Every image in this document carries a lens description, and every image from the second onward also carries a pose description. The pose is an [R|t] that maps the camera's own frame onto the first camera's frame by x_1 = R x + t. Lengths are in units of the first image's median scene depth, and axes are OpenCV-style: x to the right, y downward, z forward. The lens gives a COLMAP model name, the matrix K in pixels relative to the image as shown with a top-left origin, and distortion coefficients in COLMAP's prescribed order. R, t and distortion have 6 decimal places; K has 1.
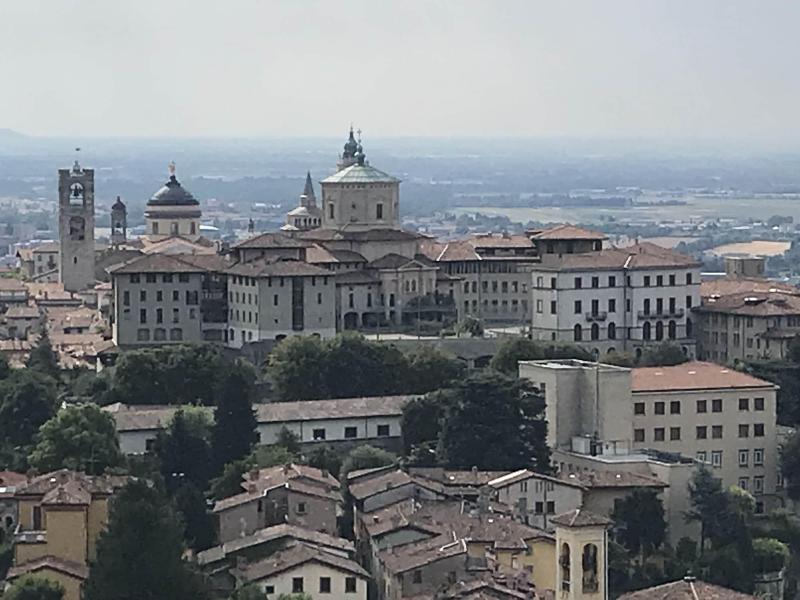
lens RADIAL K [[3138.4, 0, 399.9], [0, 3138.4, 300.6], [0, 0, 1]] dist [0.143526, 0.000000]
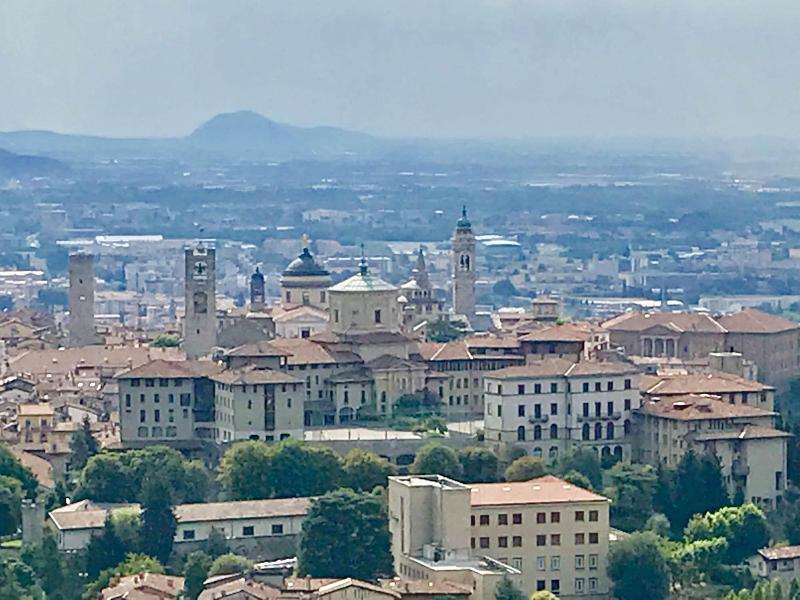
lens RADIAL K [[3138.4, 0, 400.2], [0, 3138.4, 299.4], [0, 0, 1]] dist [0.143526, 0.000000]
pose [[0.993961, 0.004093, -0.109653, 0.136300], [-0.004198, 0.999991, -0.000729, -0.036832], [0.109649, 0.001185, 0.993970, -0.130772]]
